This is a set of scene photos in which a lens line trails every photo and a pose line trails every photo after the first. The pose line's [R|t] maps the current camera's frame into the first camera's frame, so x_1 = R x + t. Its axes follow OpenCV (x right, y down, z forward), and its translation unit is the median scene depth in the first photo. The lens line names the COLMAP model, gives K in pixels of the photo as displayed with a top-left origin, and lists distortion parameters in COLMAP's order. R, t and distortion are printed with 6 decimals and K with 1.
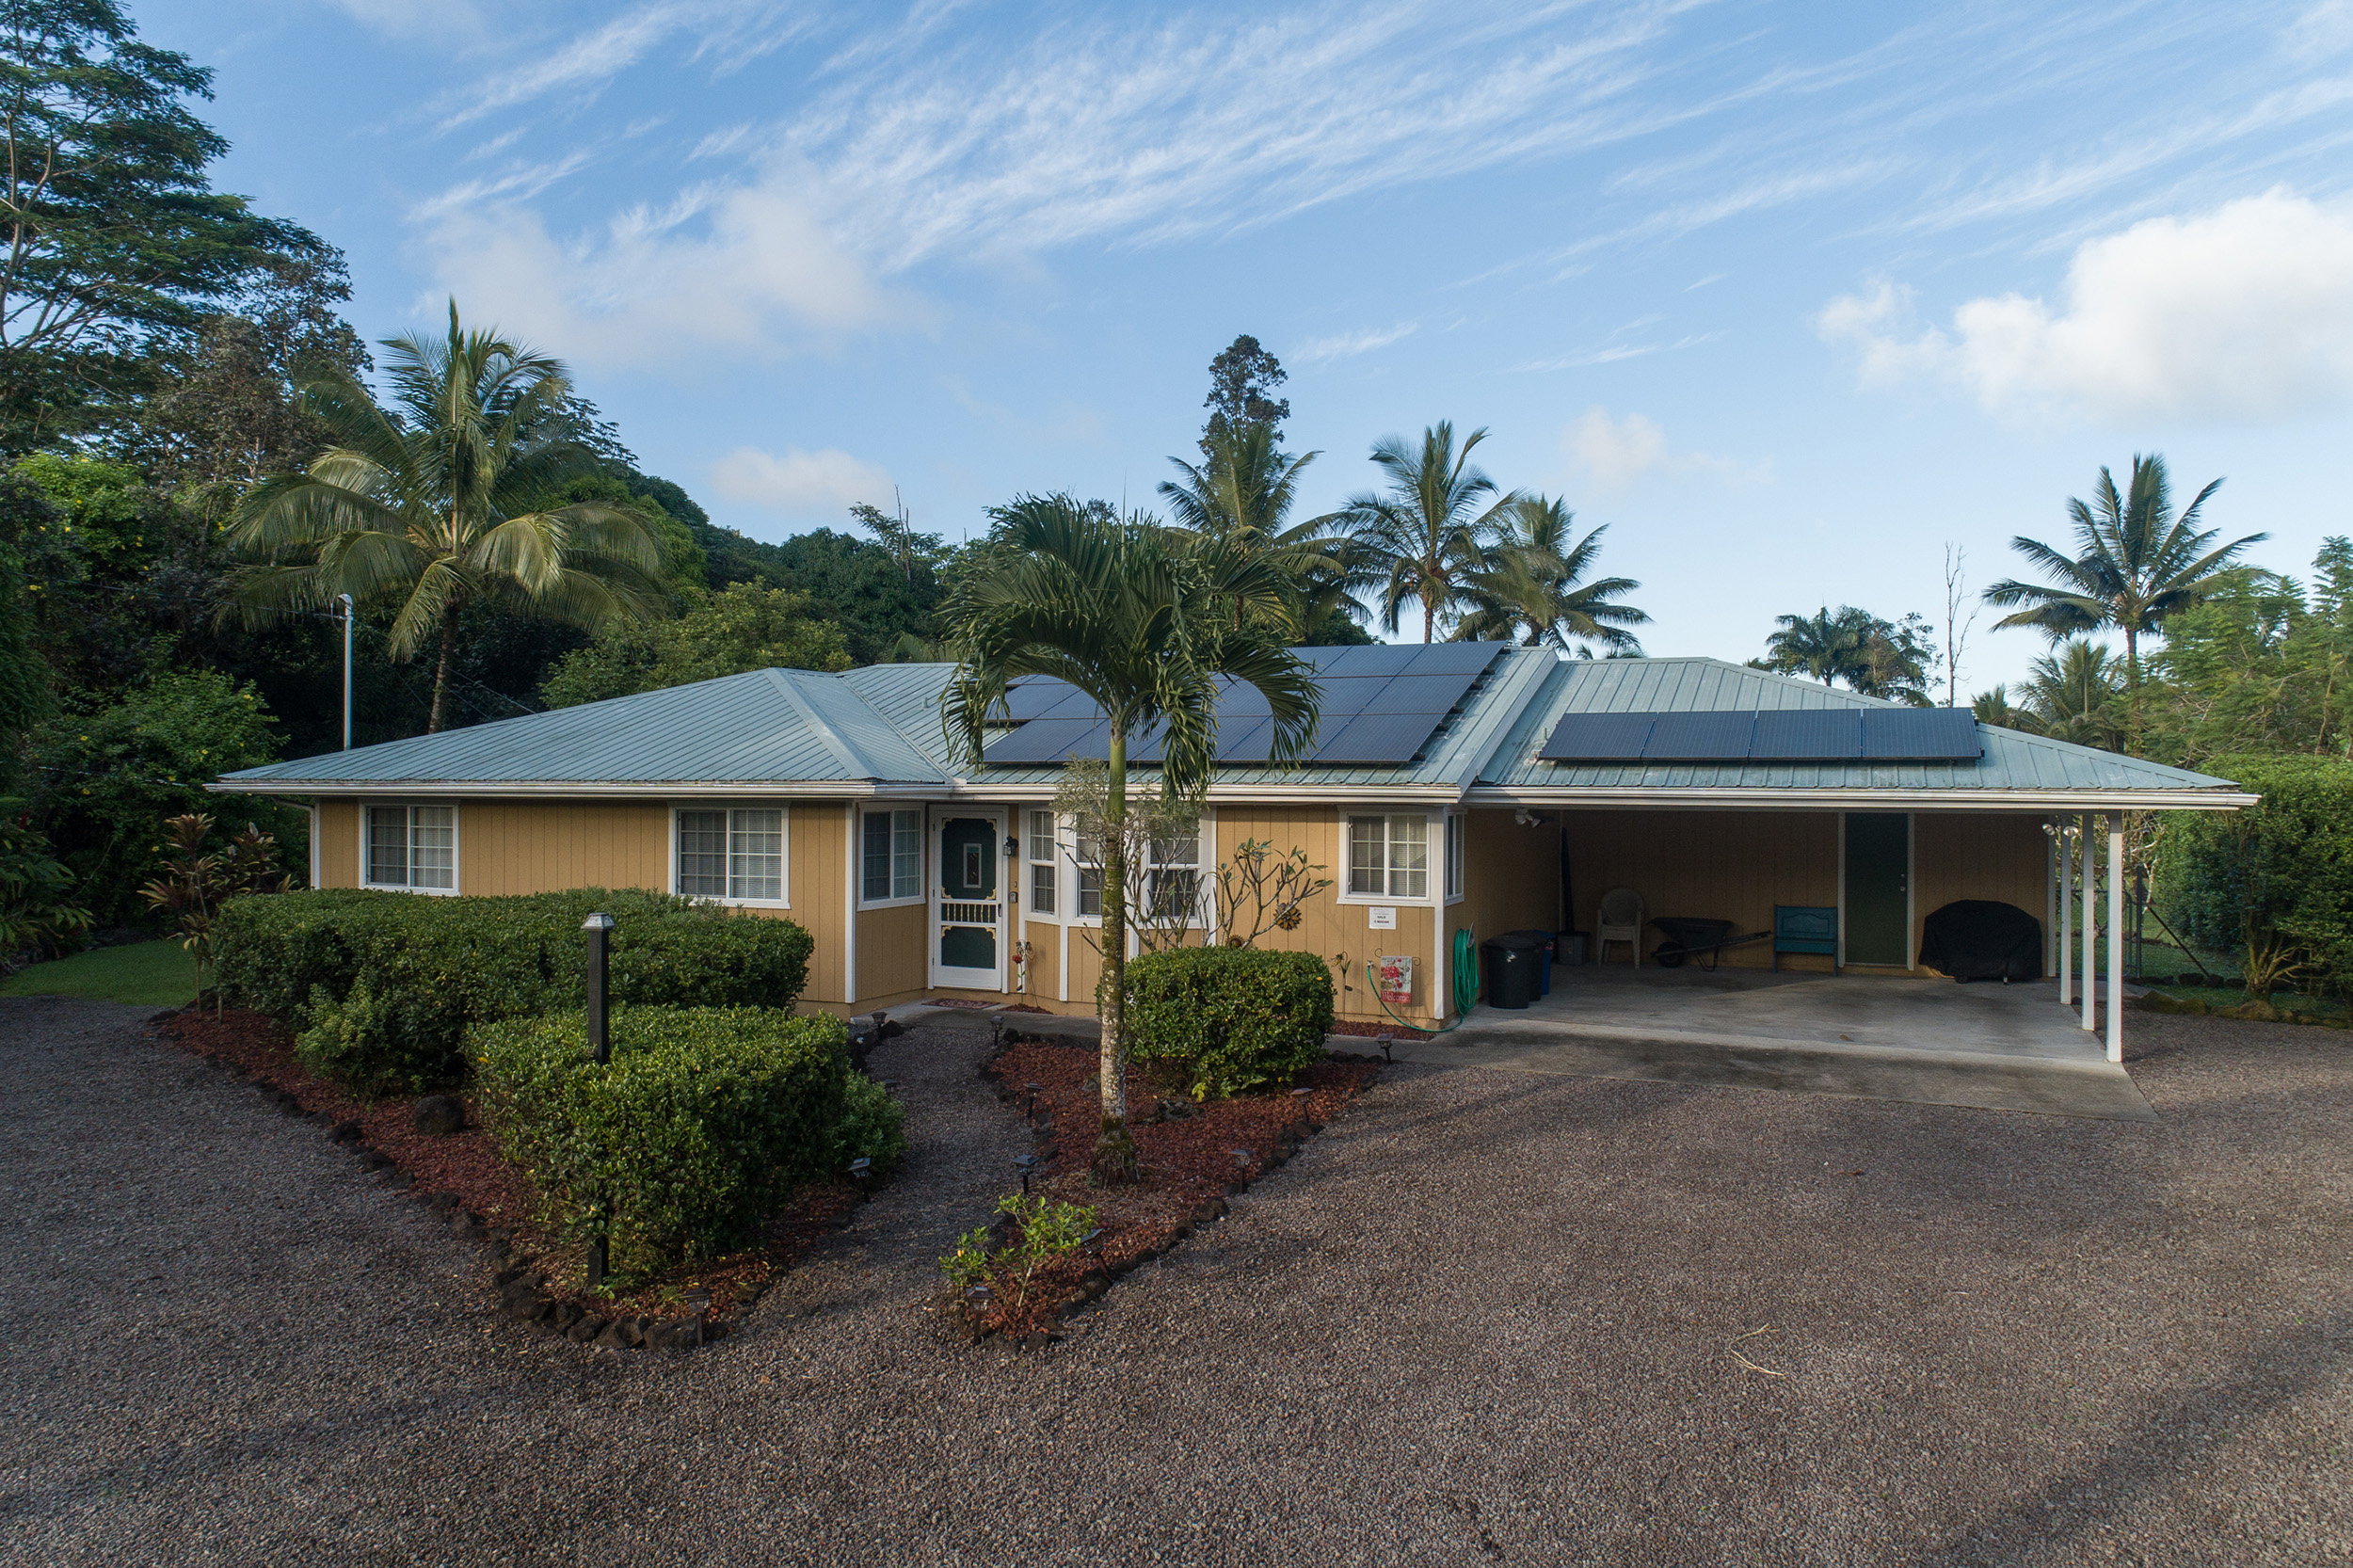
lens RADIAL K [[1583.3, 0, 1136.1], [0, 1583.3, 788.9], [0, 0, 1]] dist [0.007136, 0.007333]
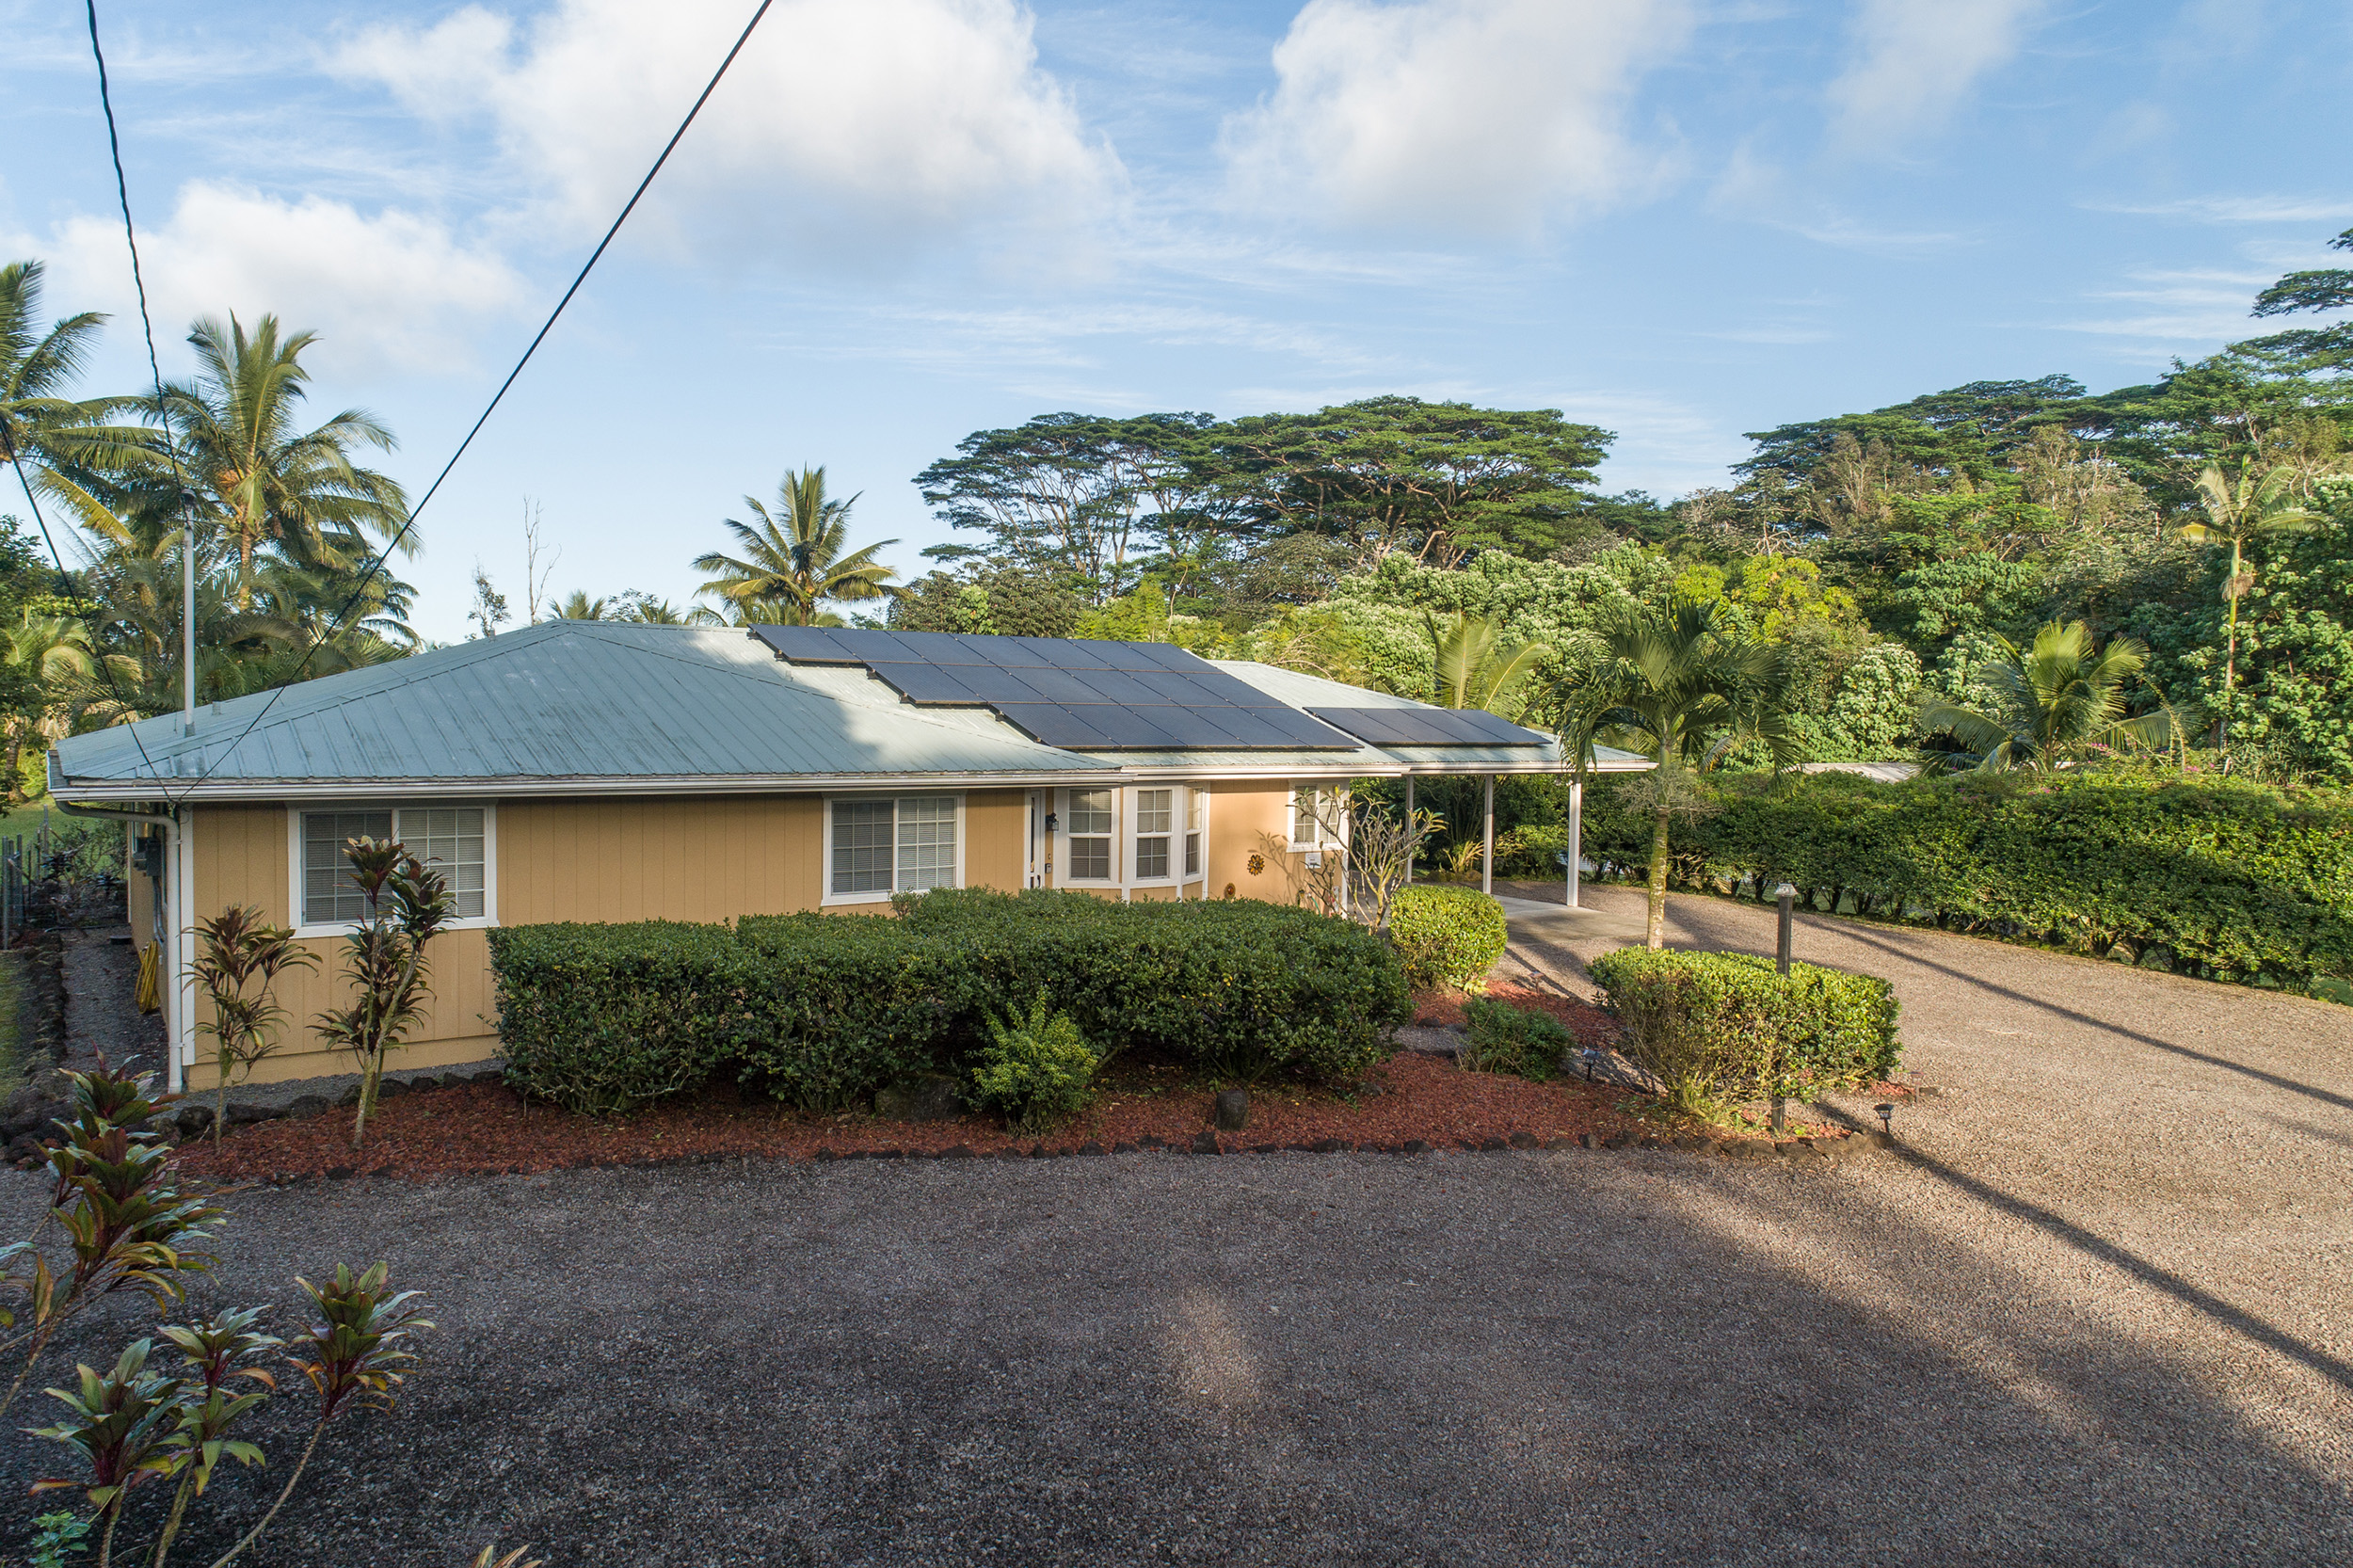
lens RADIAL K [[1583.3, 0, 1136.1], [0, 1583.3, 788.9], [0, 0, 1]] dist [0.007136, 0.007333]
pose [[0.518451, -0.034899, 0.854395, -0.985983], [-0.007486, 0.998943, 0.045346, -0.036875], [-0.855075, -0.029906, 0.517642, 0.382628]]
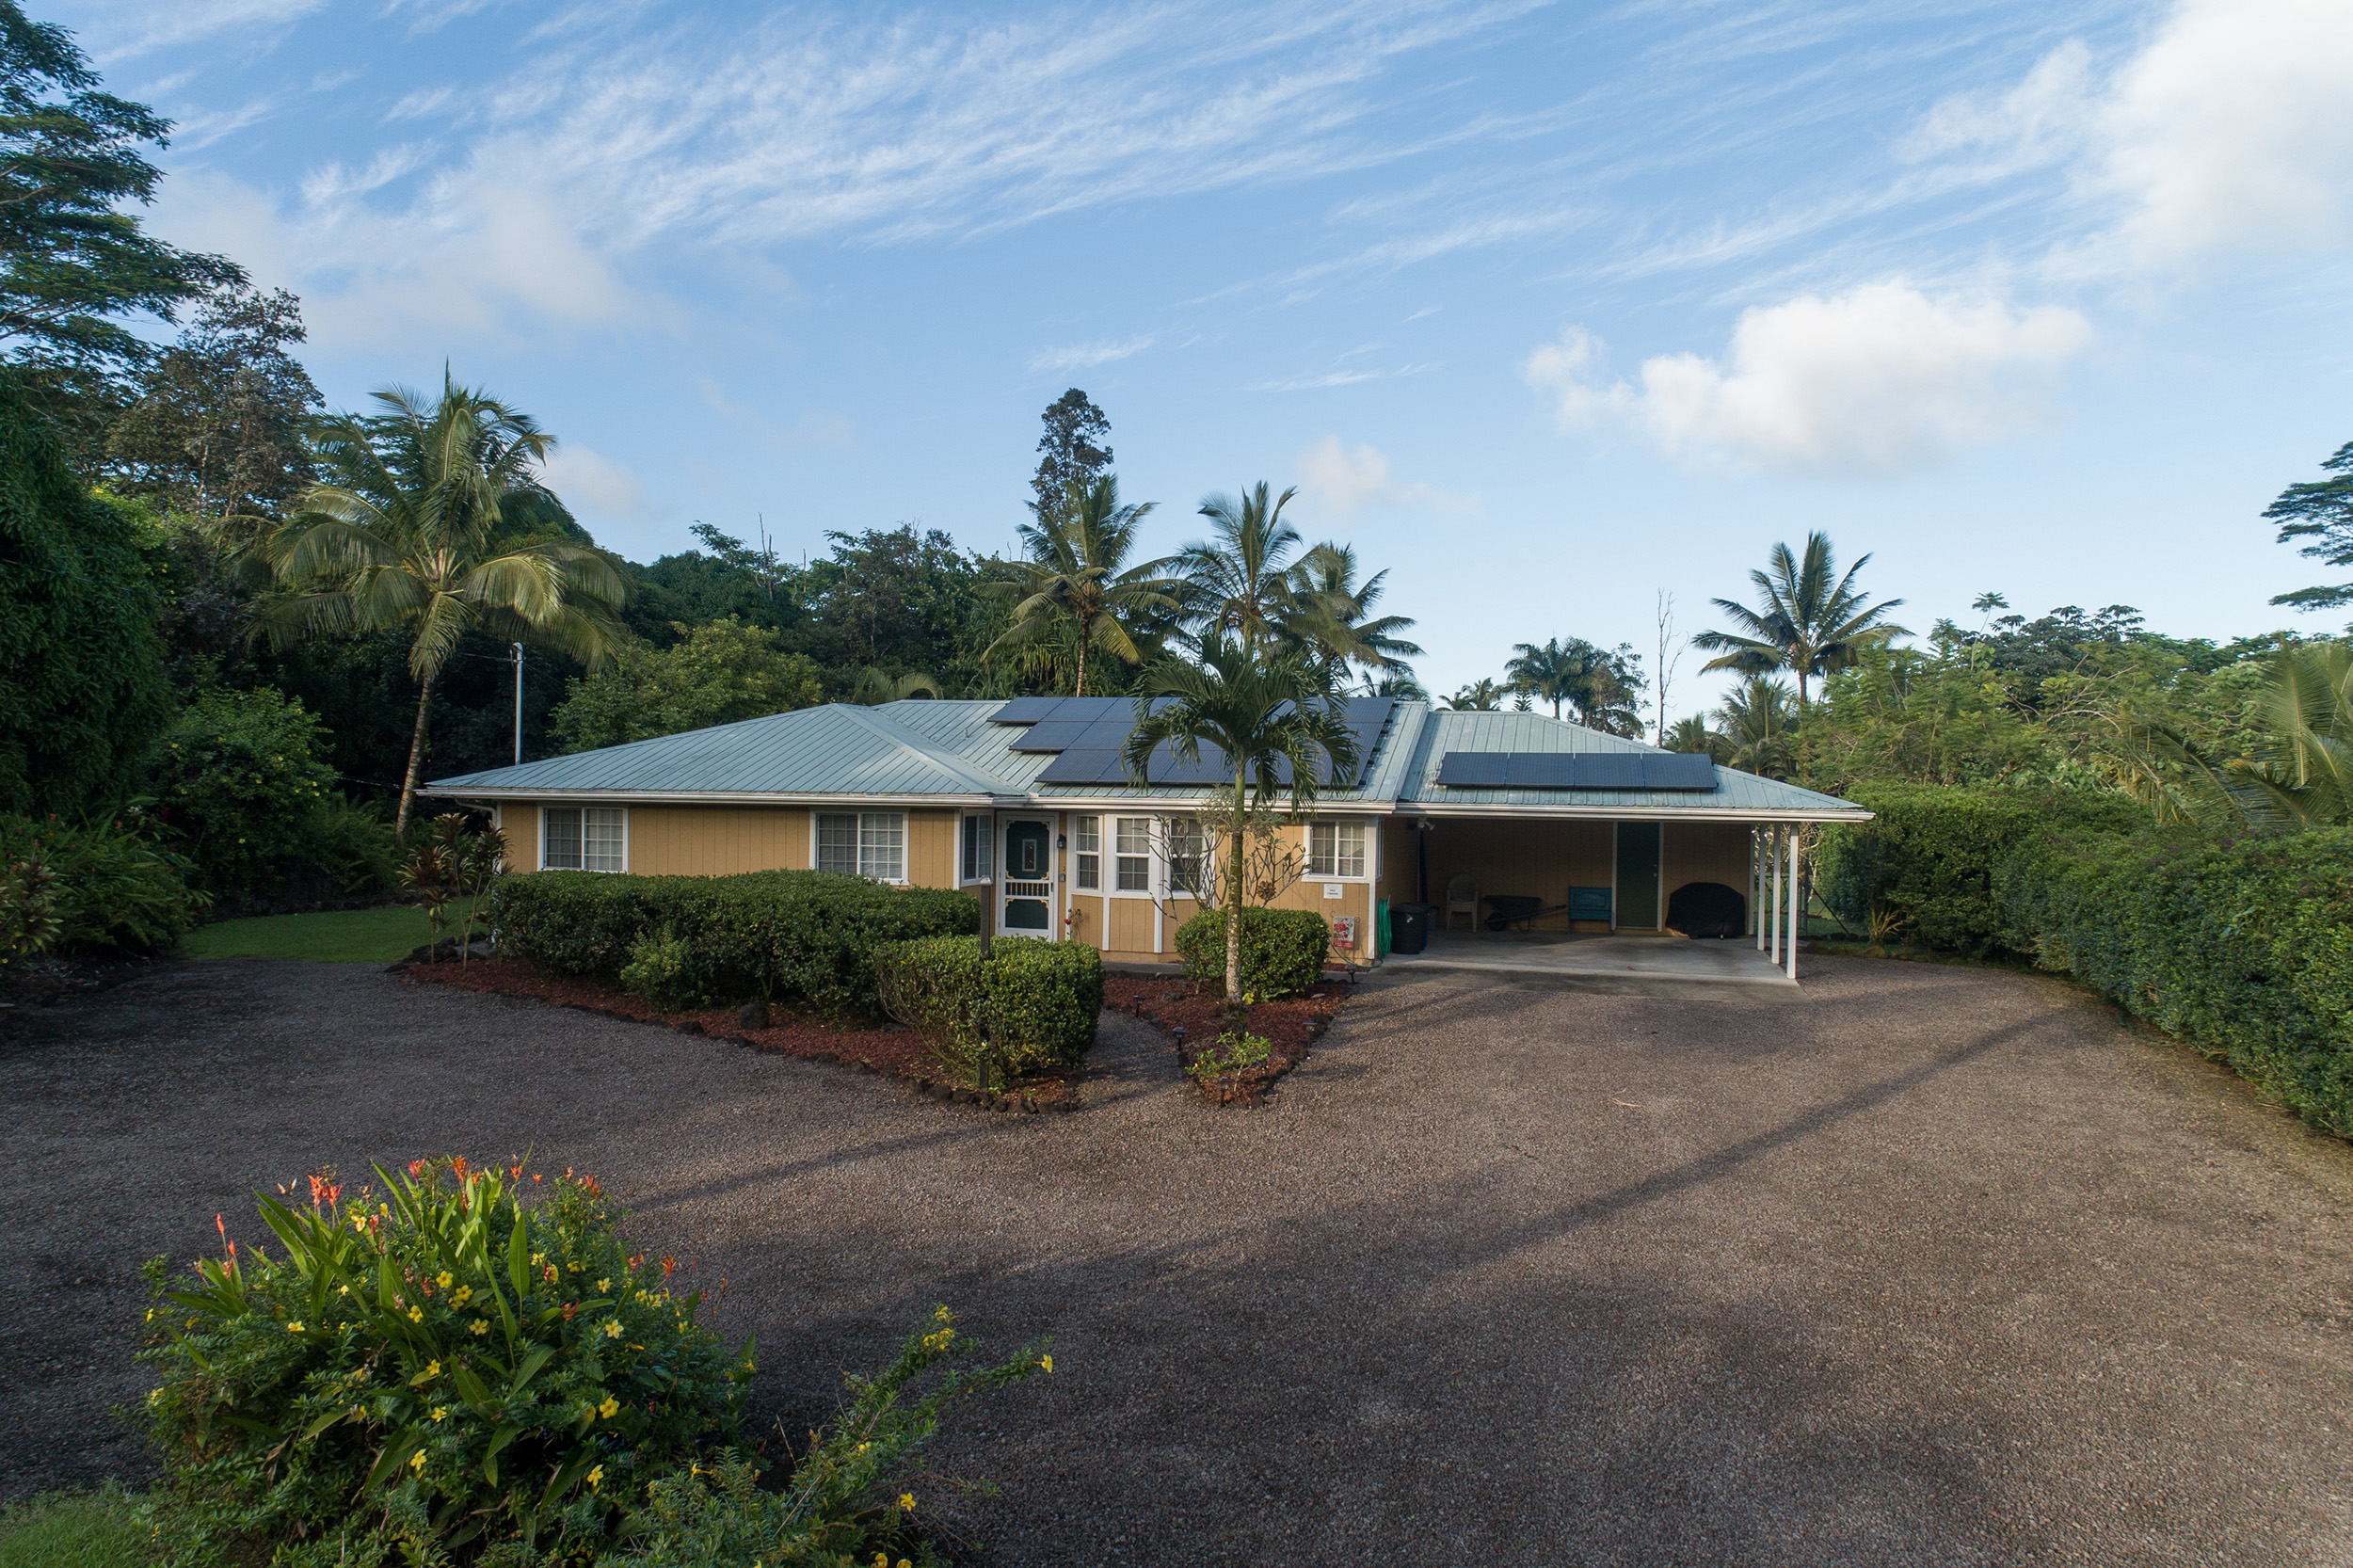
lens RADIAL K [[1565.3, 0, 1115.9], [0, 1565.3, 781.5], [0, 0, 1]] dist [0.003699, 0.001274]
pose [[0.989119, 0.010893, 0.146716, -0.234675], [-0.009971, 0.999926, -0.007020, -0.007282], [-0.146781, 0.005480, 0.989154, -0.372254]]
